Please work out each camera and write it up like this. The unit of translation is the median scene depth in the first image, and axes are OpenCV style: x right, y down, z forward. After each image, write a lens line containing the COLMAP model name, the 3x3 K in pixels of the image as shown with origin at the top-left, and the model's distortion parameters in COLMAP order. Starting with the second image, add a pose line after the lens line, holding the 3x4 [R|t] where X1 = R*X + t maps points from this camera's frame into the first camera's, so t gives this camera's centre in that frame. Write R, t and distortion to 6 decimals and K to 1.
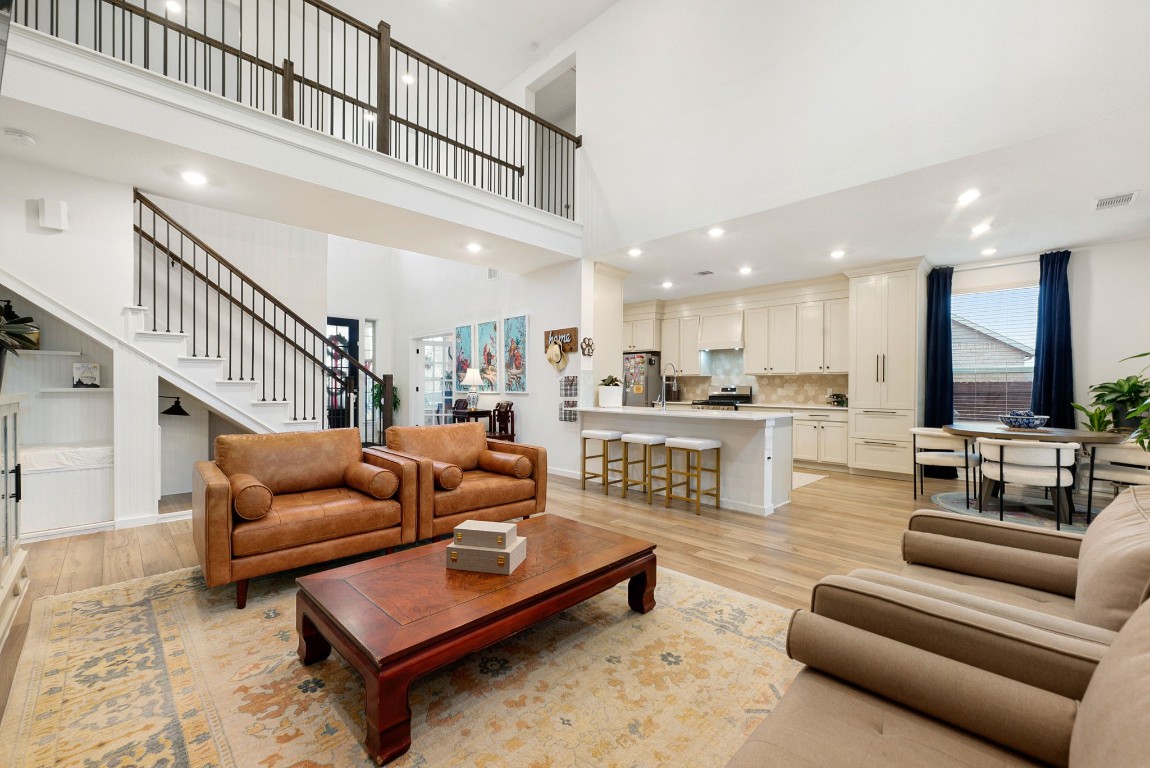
lens RADIAL K [[466.0, 0, 575.0], [0, 466.0, 384.0], [0, 0, 1]] dist [-0.000119, 0.000076]
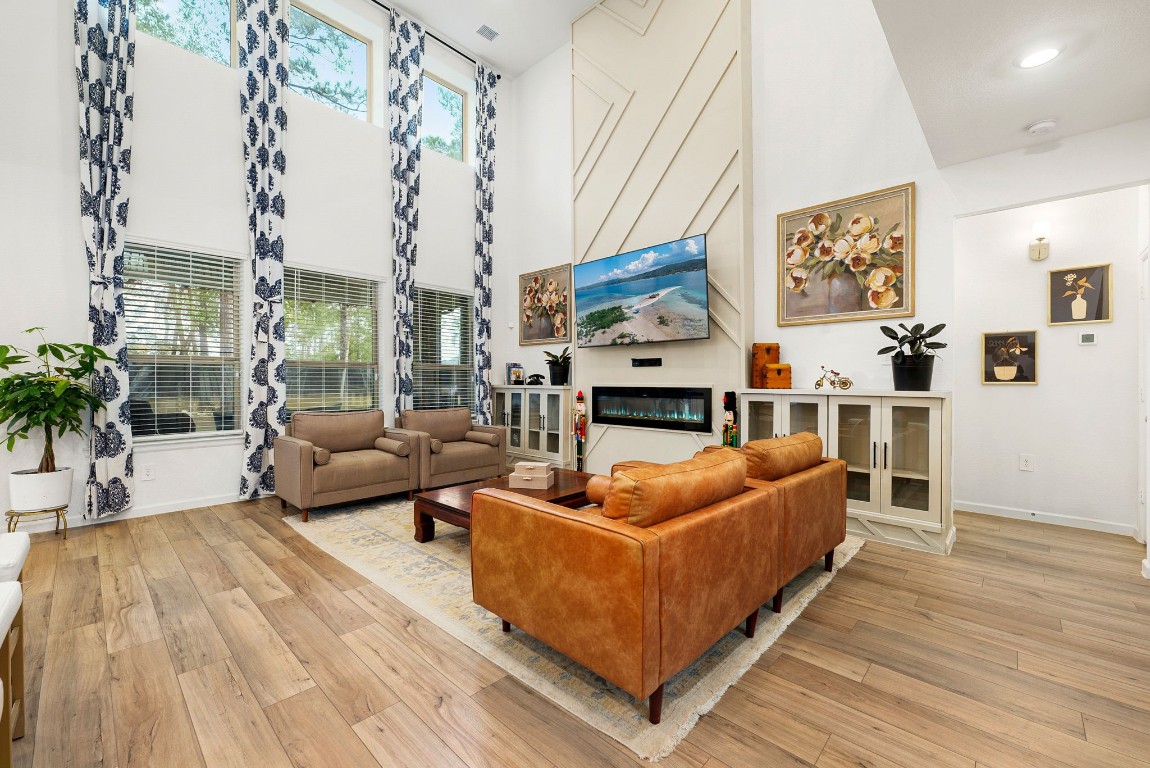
lens RADIAL K [[466.0, 0, 575.0], [0, 466.0, 384.0], [0, 0, 1]] dist [-0.000119, 0.000076]
pose [[-0.999556, -0.009301, -0.028315, -0.188052], [-0.009436, 0.999945, 0.004618, 0.004597], [0.028270, 0.004883, -0.999588, 1.724287]]
